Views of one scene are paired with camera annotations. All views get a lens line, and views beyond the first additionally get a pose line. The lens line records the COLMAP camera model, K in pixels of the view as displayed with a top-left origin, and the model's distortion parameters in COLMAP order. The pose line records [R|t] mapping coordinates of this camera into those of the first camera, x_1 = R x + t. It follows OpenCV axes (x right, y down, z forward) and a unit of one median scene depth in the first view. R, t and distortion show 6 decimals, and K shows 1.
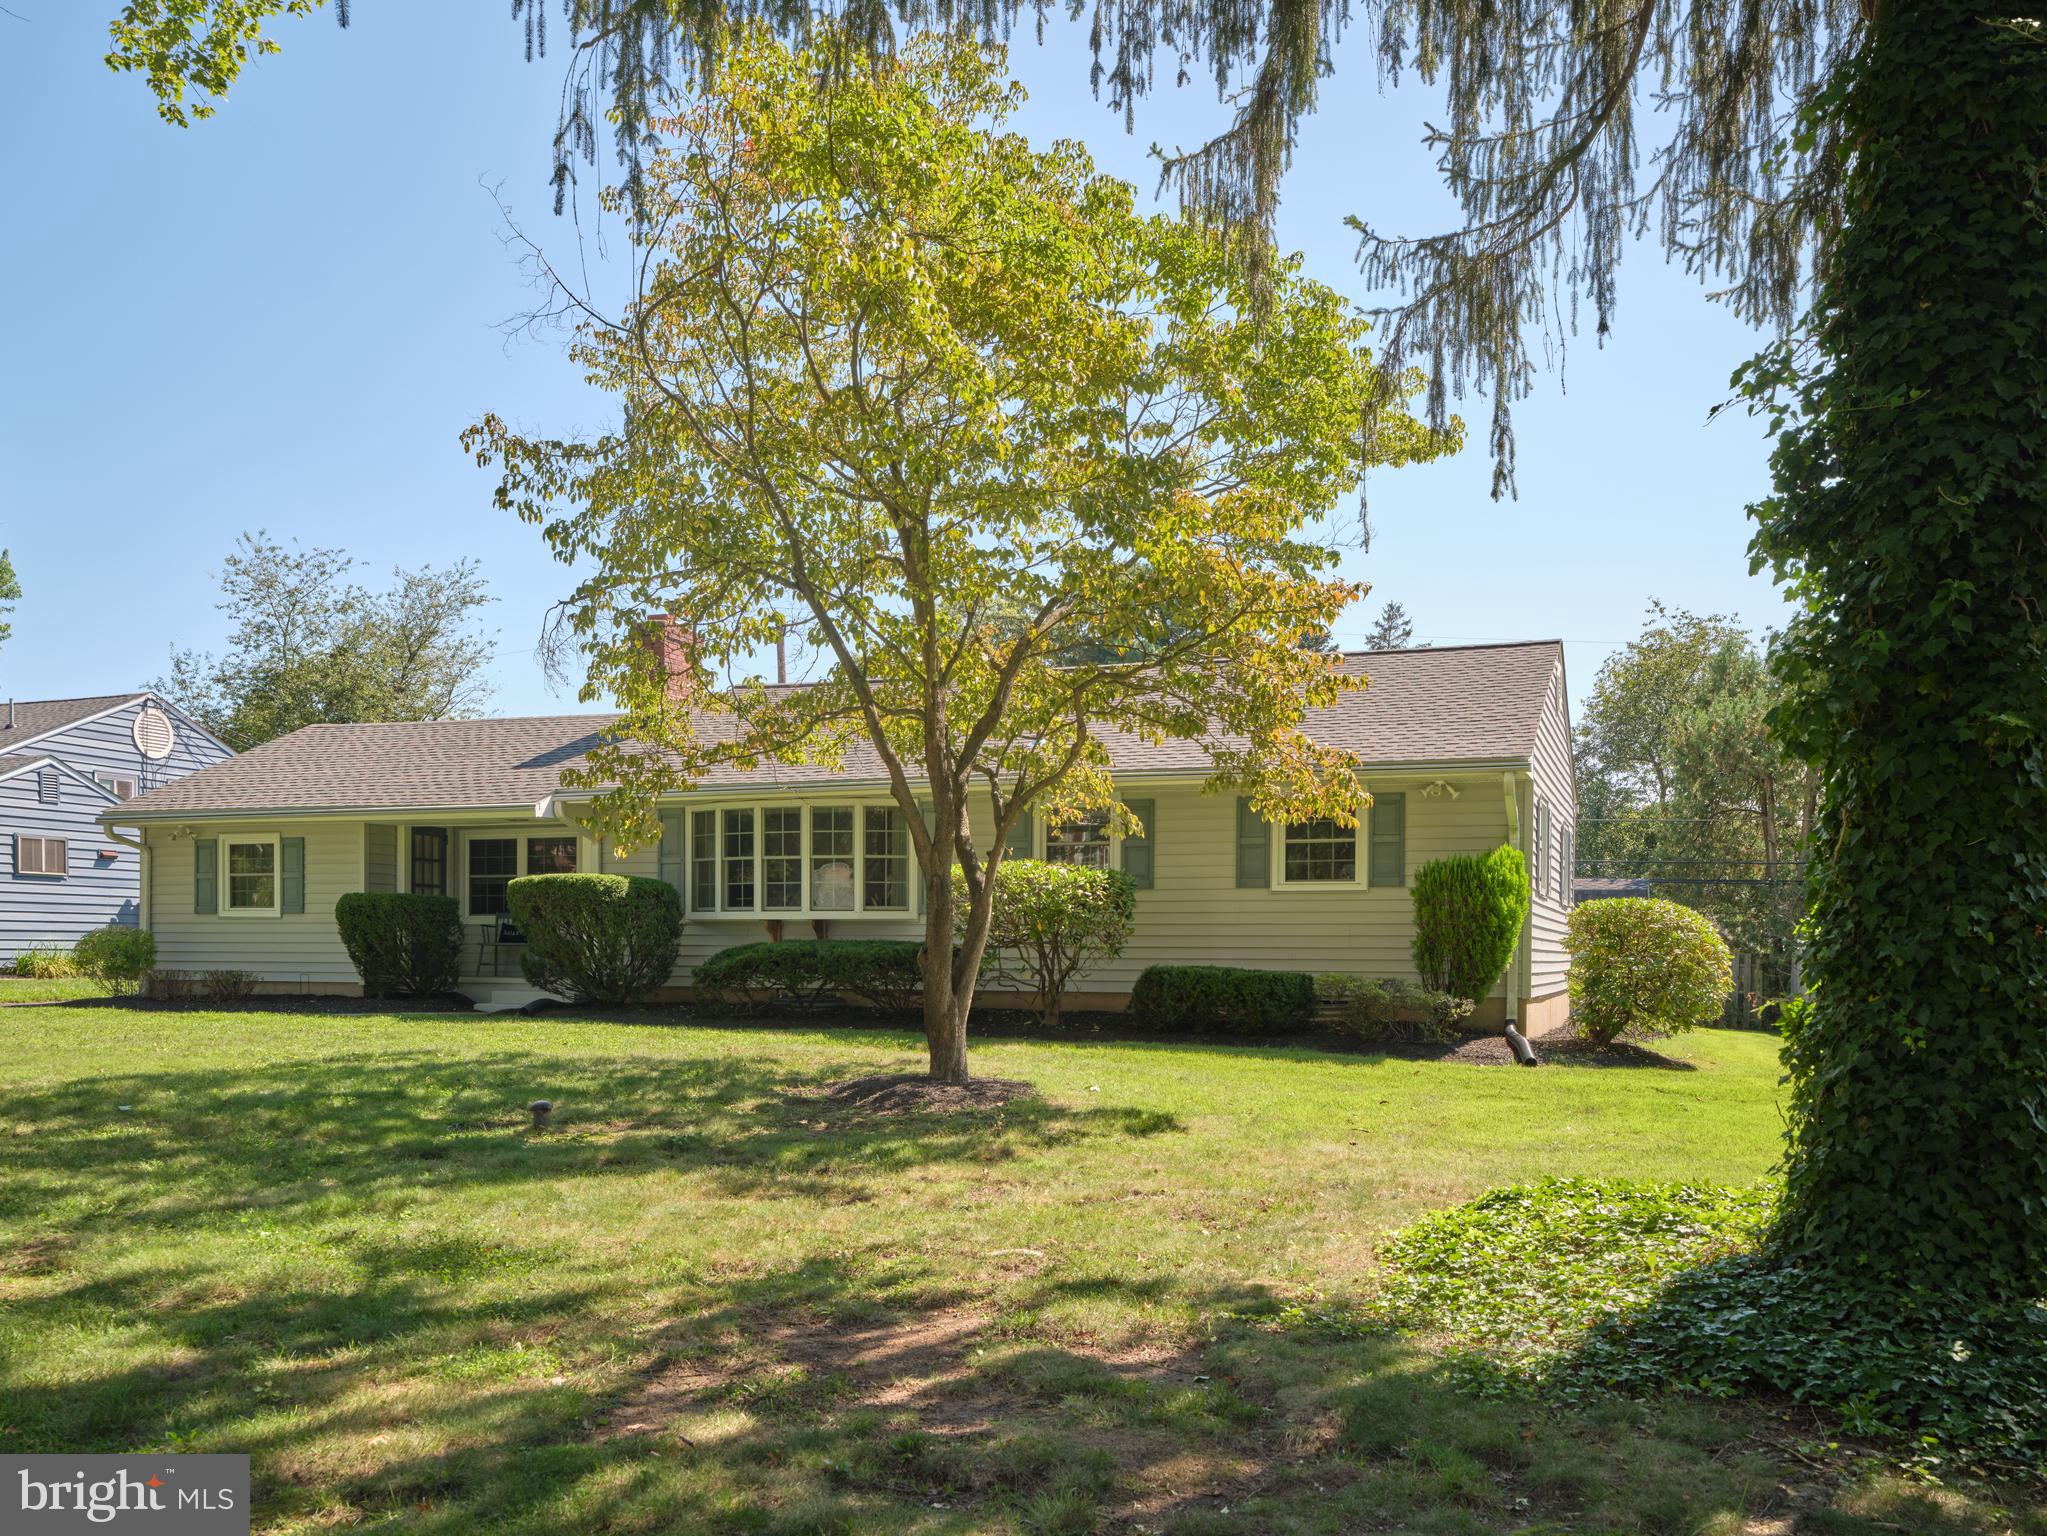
lens RADIAL K [[1672.1, 0, 1023.5], [0, 1672.1, 768.0], [0, 0, 1]] dist [-0.005189, -0.002845]
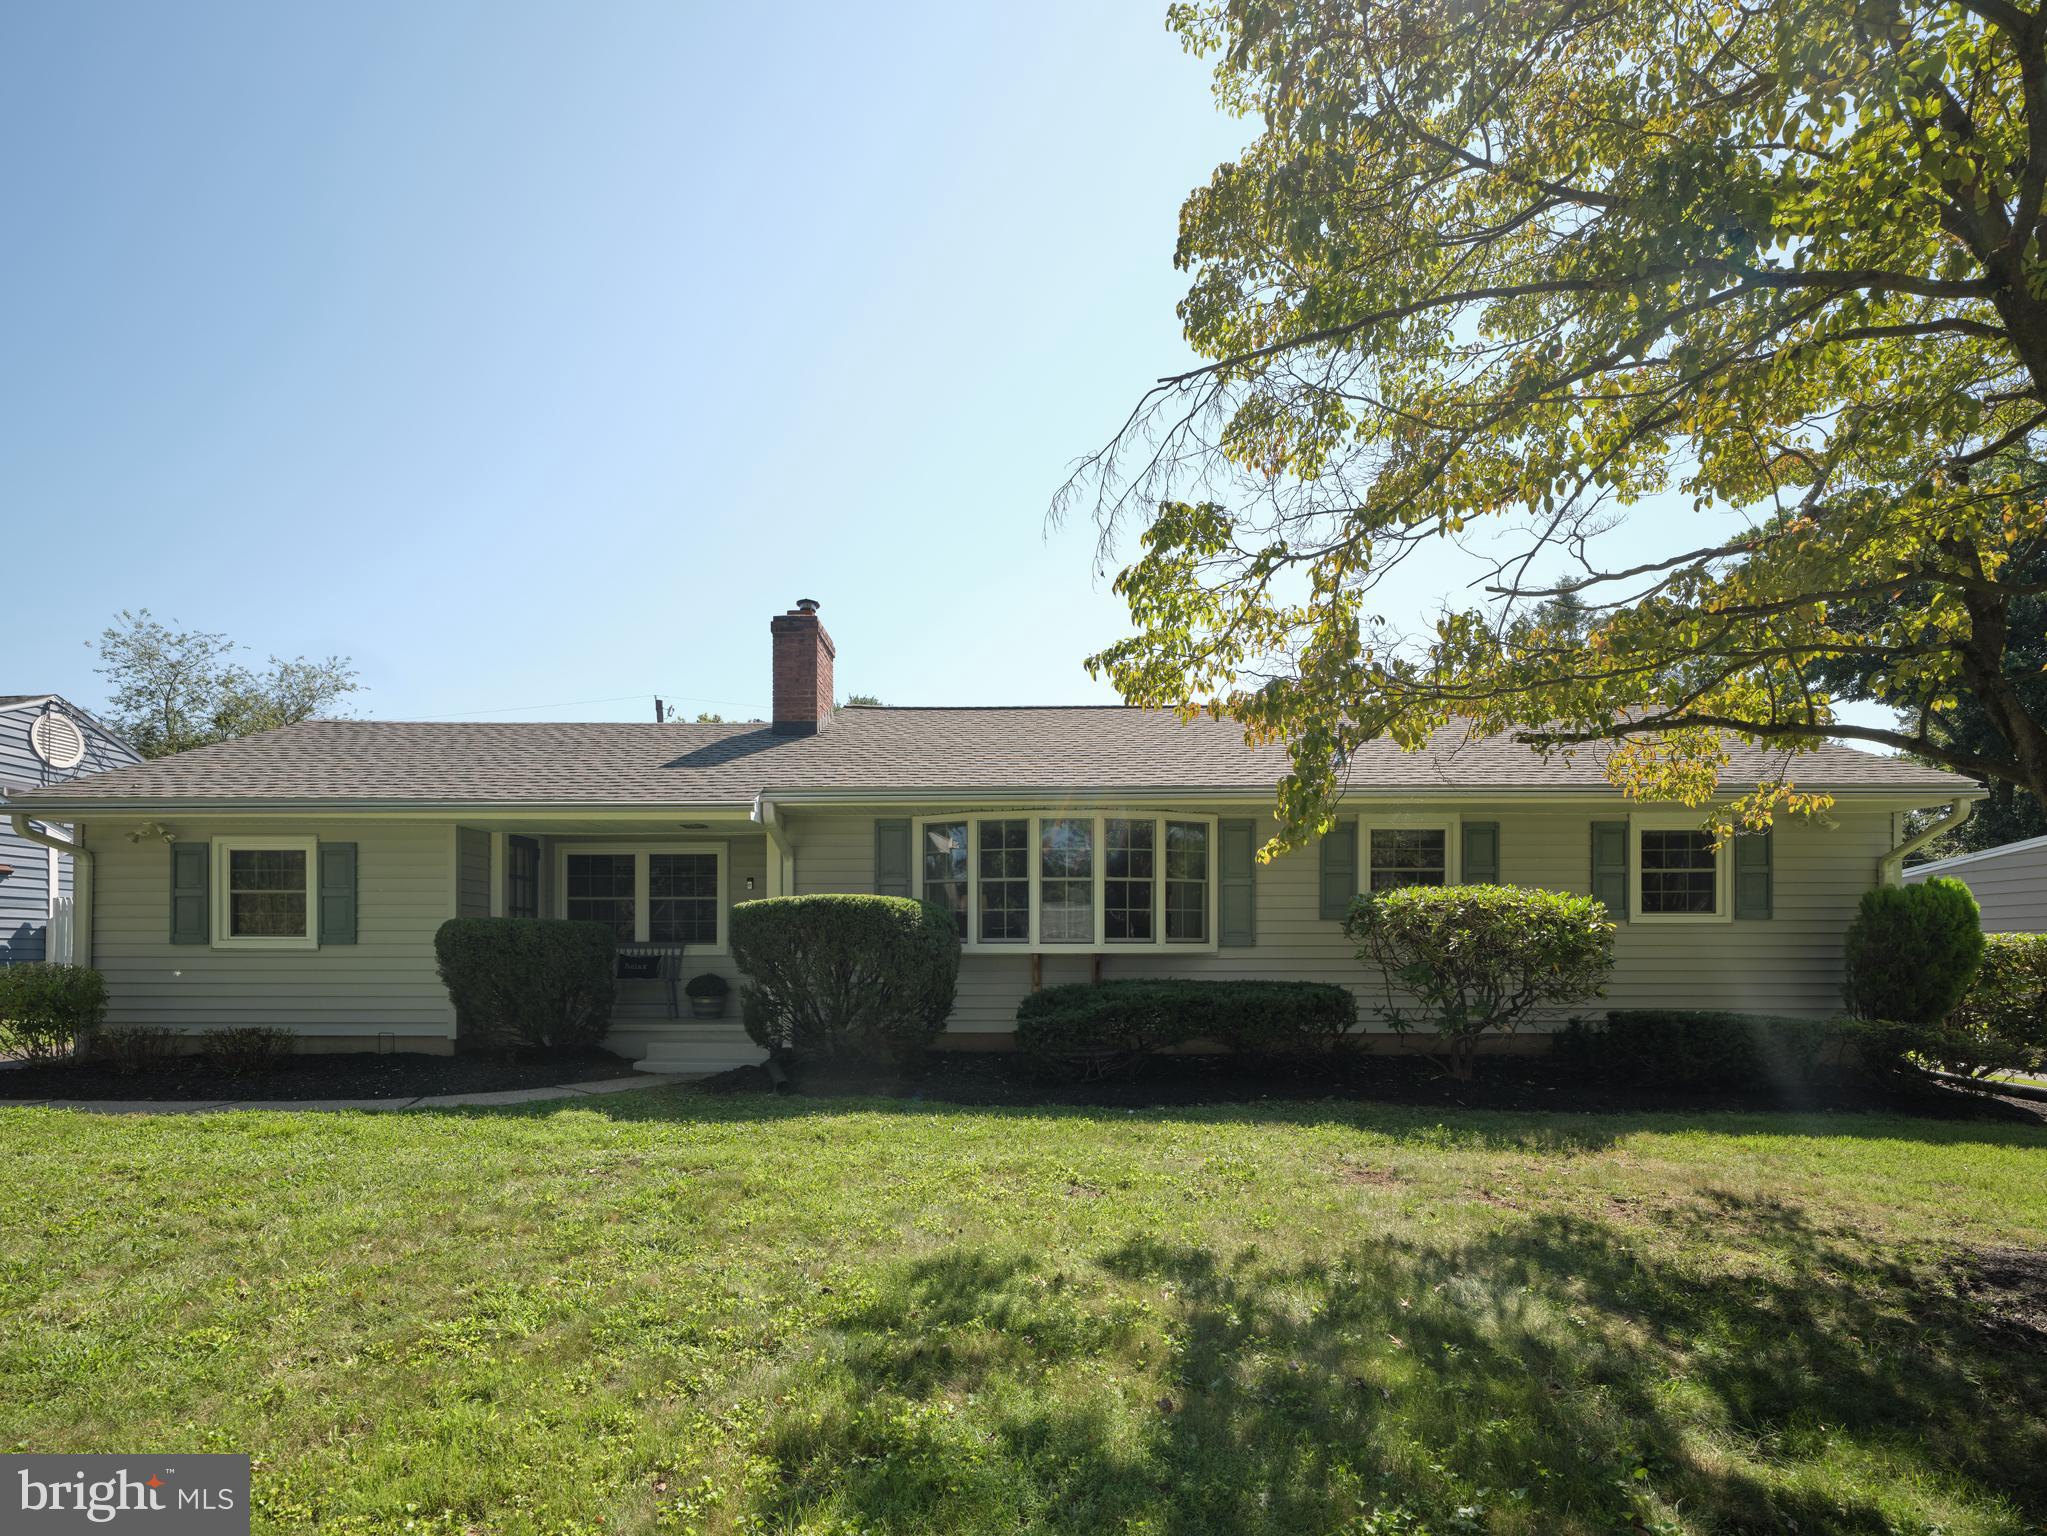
lens RADIAL K [[955.6, 0, 1021.8], [0, 955.6, 884.9], [0, 0, 1]] dist [-0.009989, 0.000108]
pose [[0.942299, 0.019386, 0.334211, -0.277498], [-0.031638, 0.999011, 0.031256, 0.035805], [-0.333274, -0.040027, 0.941980, 0.474045]]
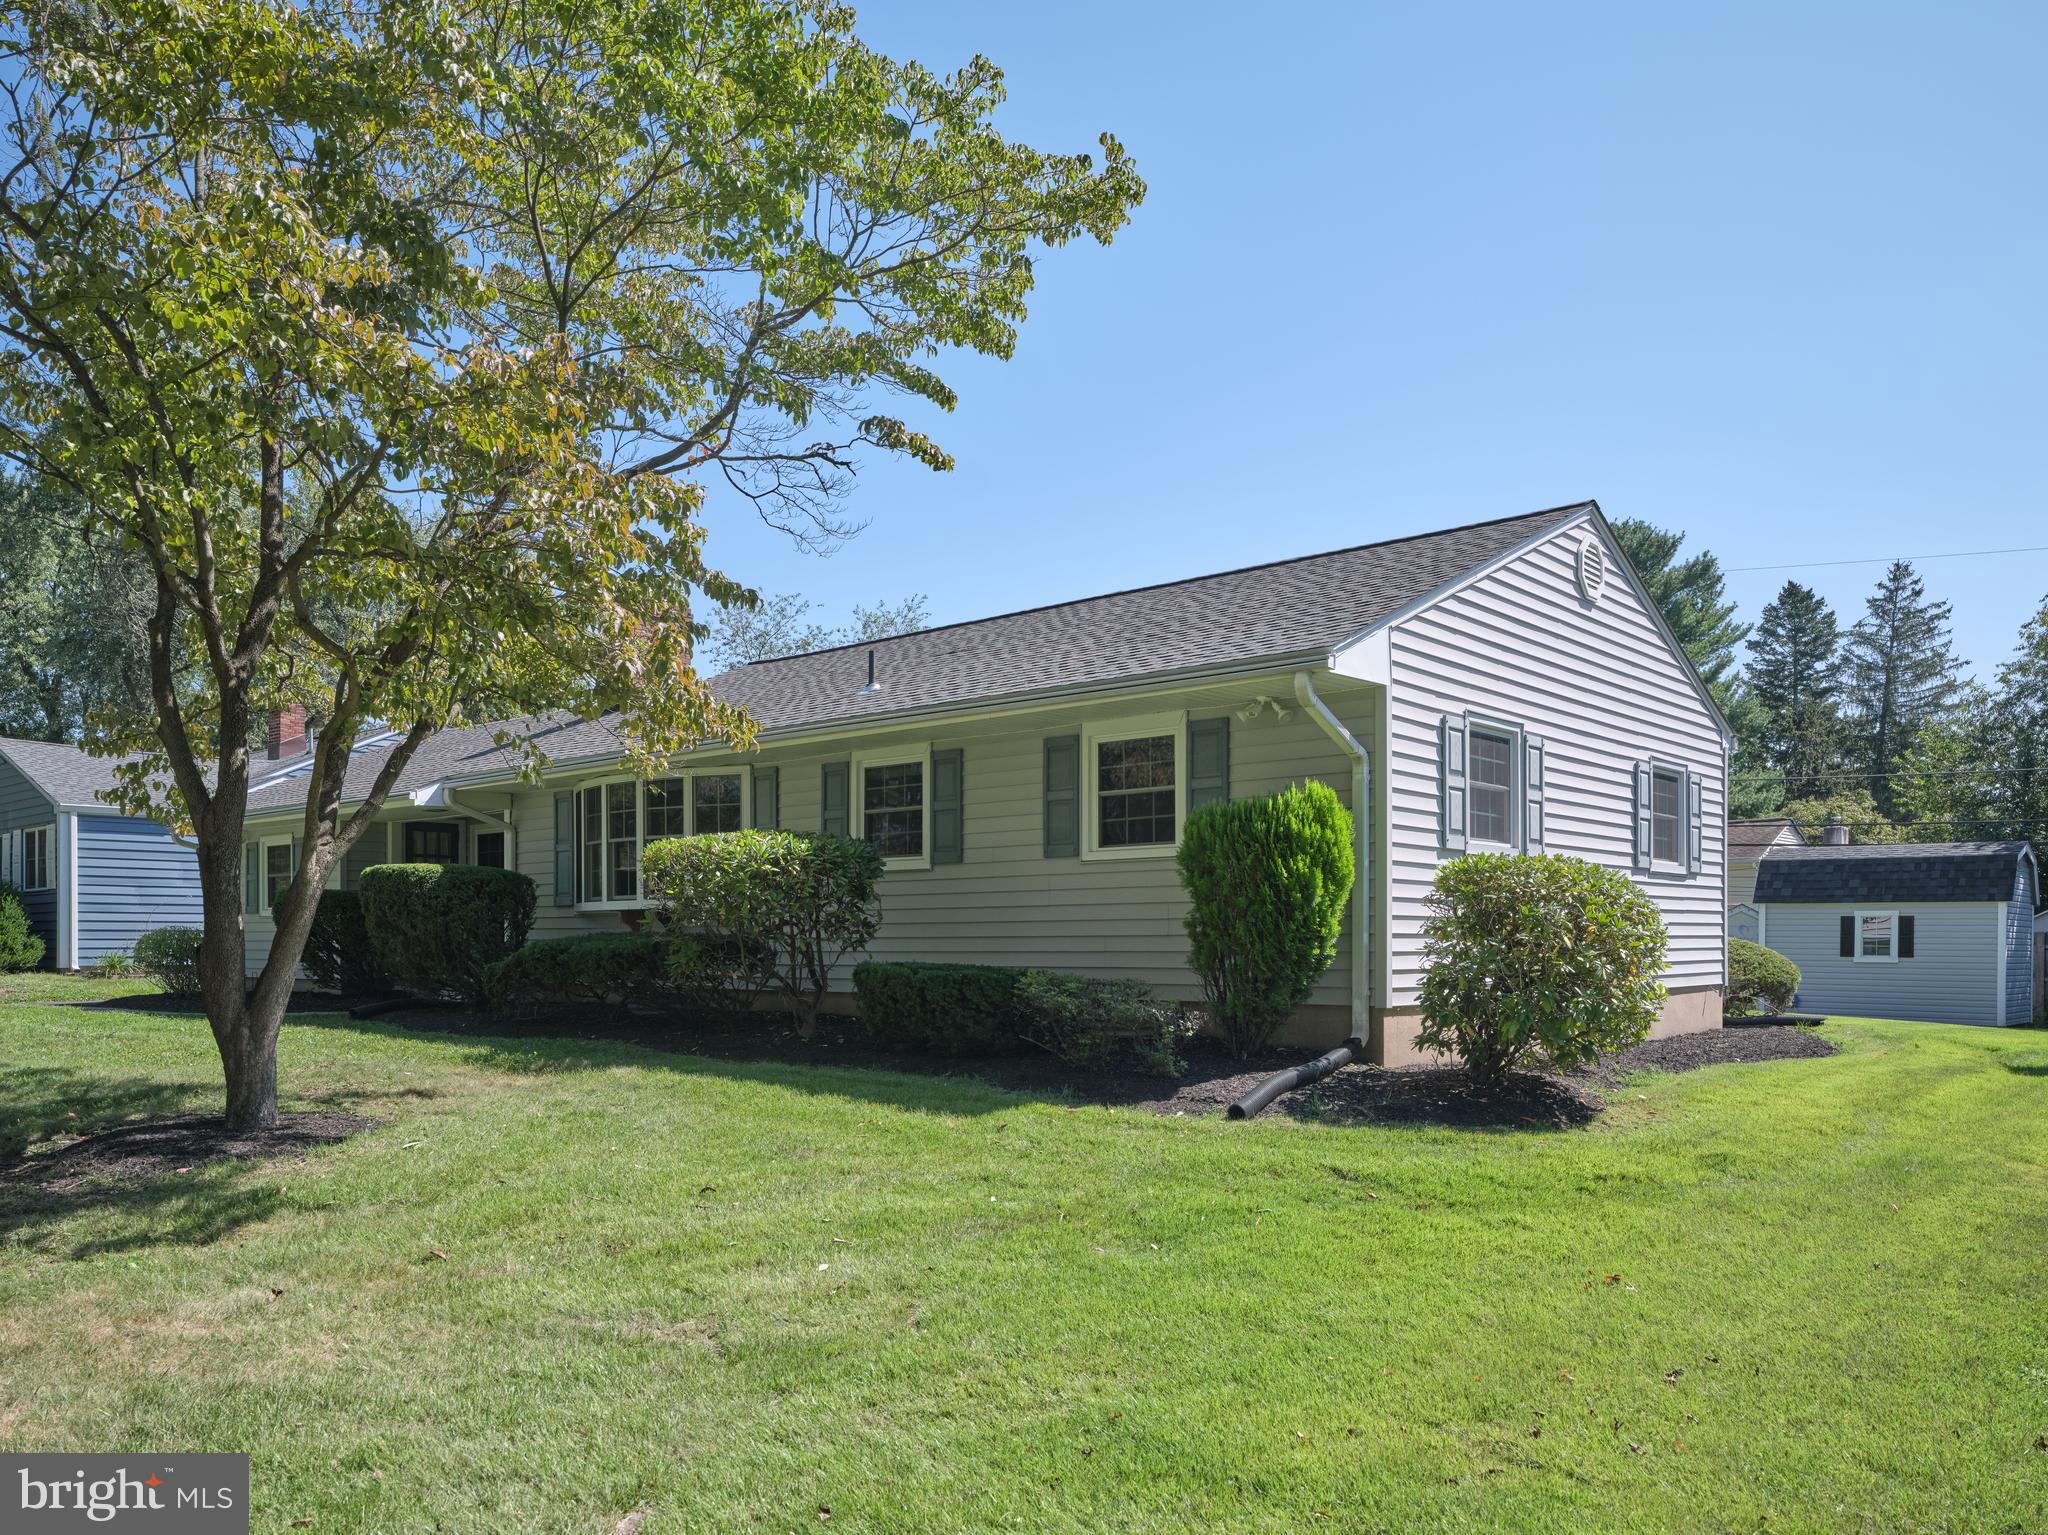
lens RADIAL K [[1522.7, 0, 1024.0], [0, 1522.7, 767.5], [0, 0, 1]] dist [-0.033811, -0.001894]
pose [[0.935326, -0.048659, -0.350424, 0.280727], [0.045715, 0.998815, -0.016673, 0.032643], [0.350820, -0.000425, 0.936443, 0.276038]]
